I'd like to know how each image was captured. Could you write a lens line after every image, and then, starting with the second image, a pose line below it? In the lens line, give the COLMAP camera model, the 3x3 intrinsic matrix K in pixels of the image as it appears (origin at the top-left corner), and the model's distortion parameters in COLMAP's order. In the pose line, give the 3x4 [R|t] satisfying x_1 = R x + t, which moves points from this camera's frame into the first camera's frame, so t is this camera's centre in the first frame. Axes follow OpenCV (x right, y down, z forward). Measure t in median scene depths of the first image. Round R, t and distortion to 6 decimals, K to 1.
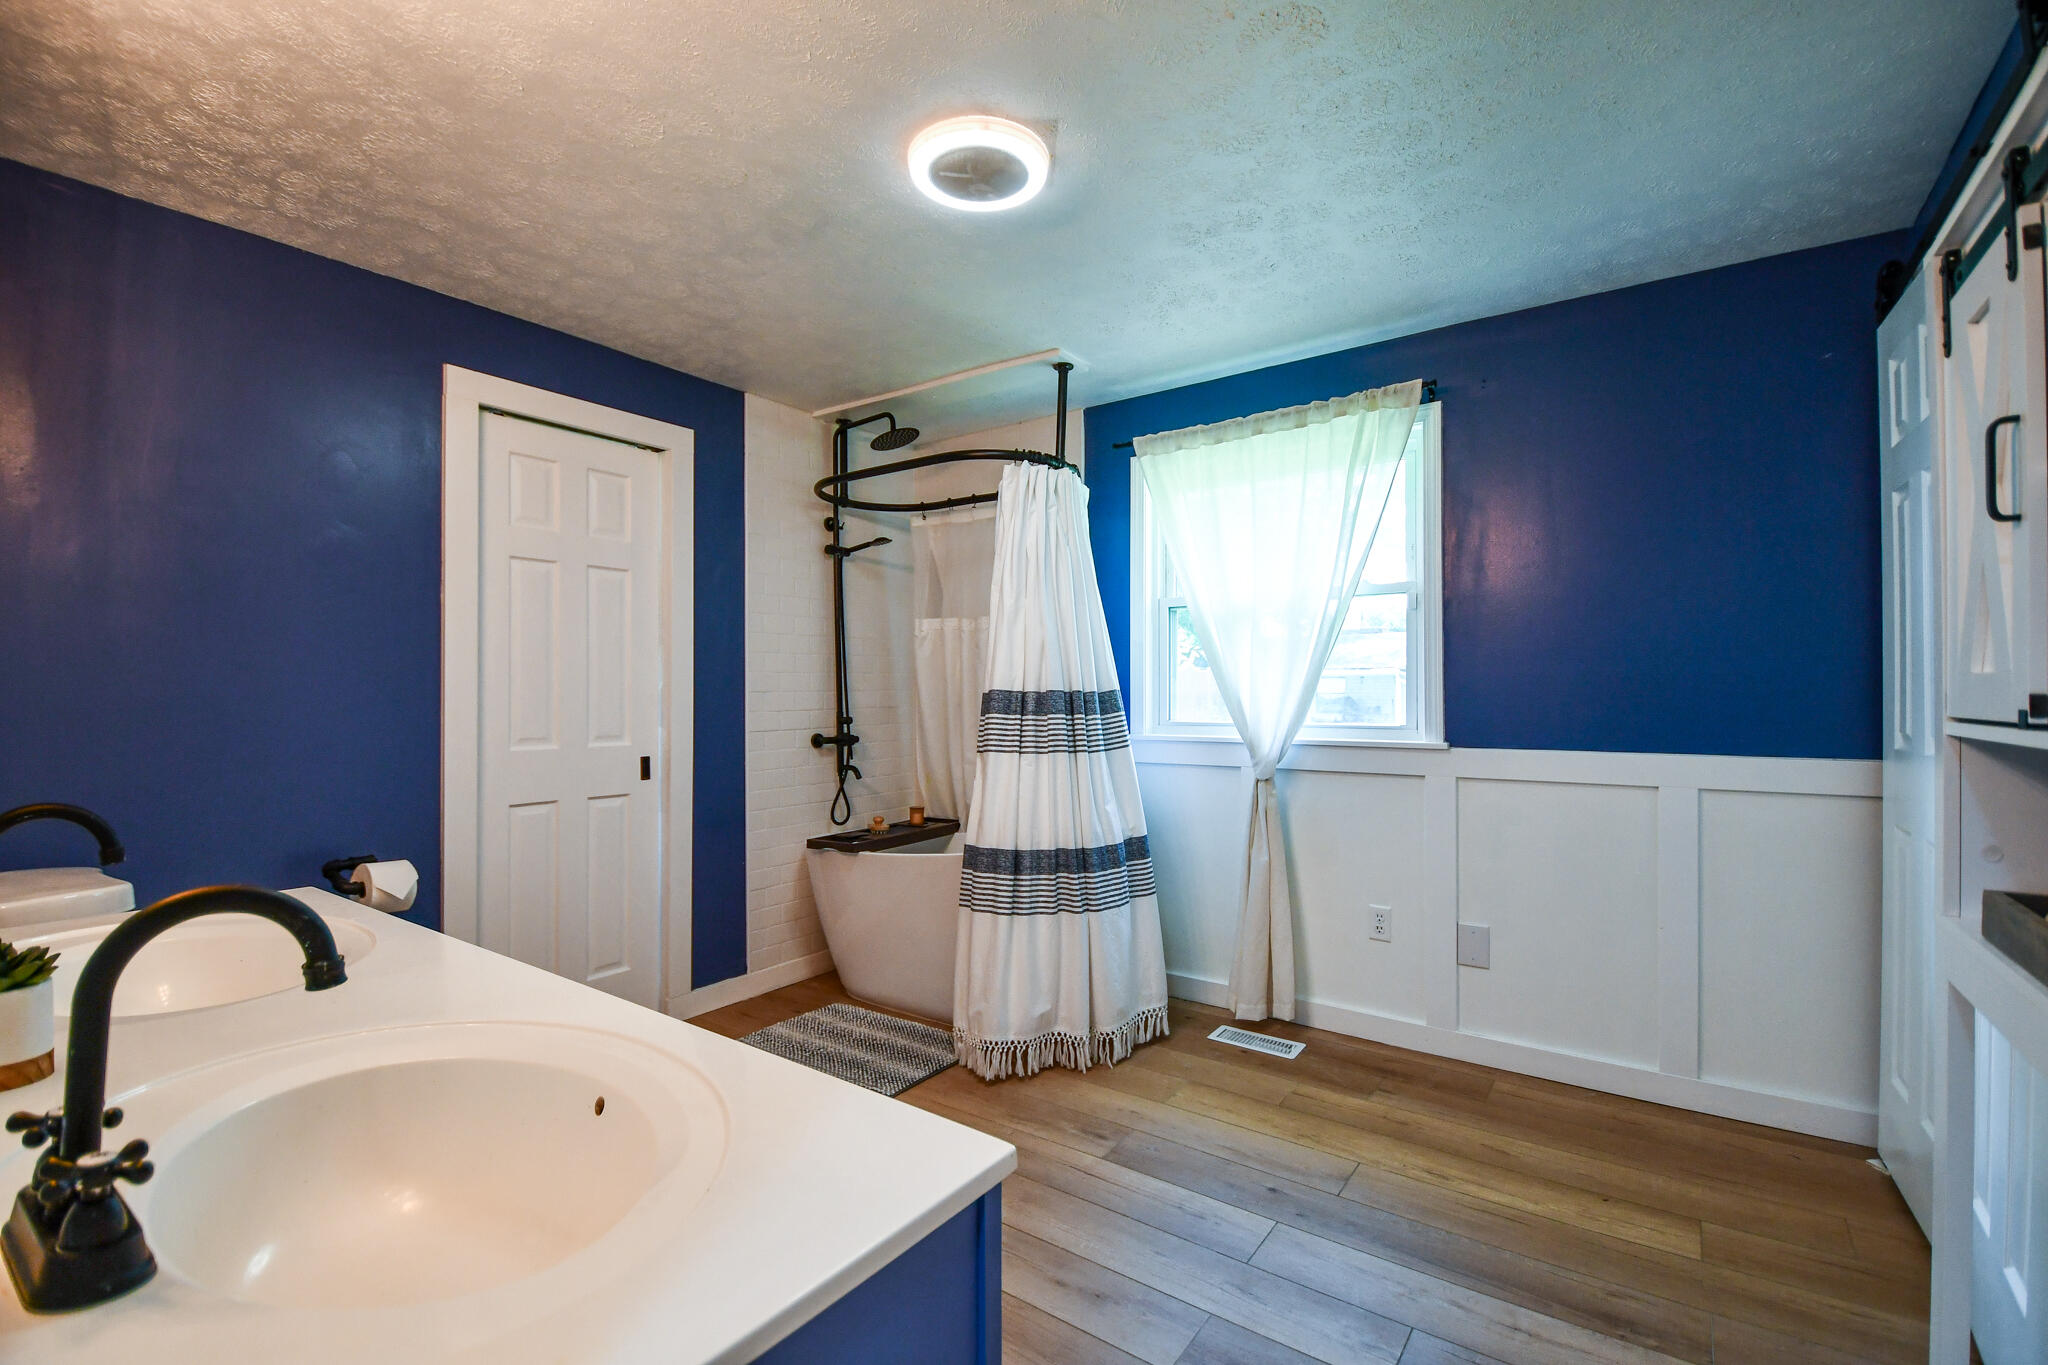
lens RADIAL K [[889.3, 0, 1021.6], [0, 889.3, 685.8], [0, 0, 1]] dist [-0.004293, -0.000803]
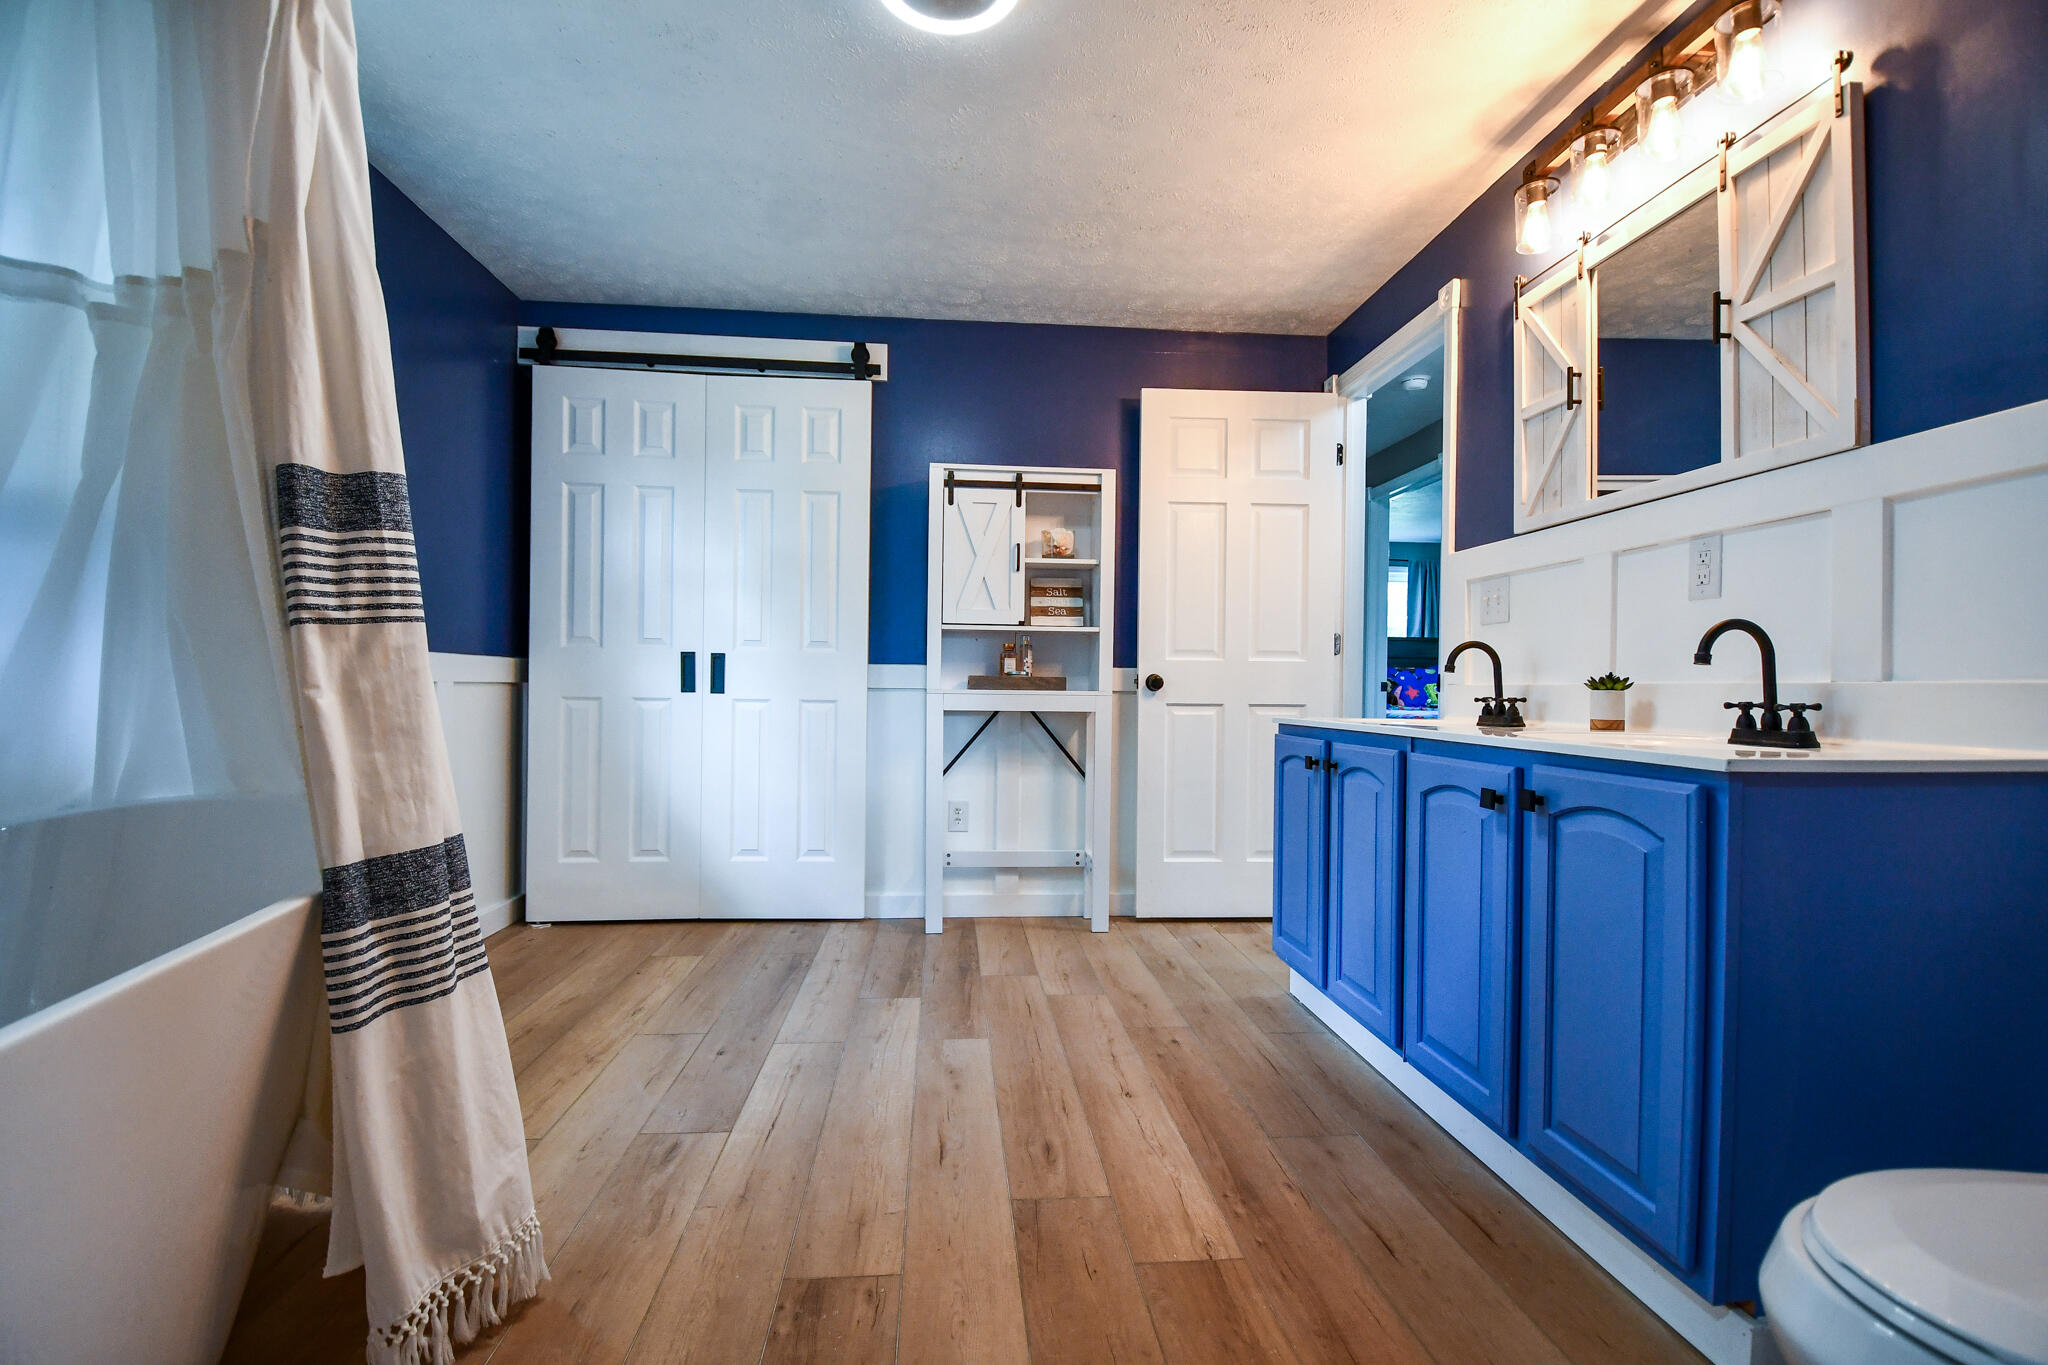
lens RADIAL K [[889.3, 0, 1017.6], [0, 889.3, 689.7], [0, 0, 1]] dist [-0.004293, -0.000803]
pose [[-0.652592, 0.001065, 0.757708, -0.731568], [-0.006782, 0.999951, -0.007247, 0.153346], [-0.757679, -0.009868, -0.652553, 1.432116]]
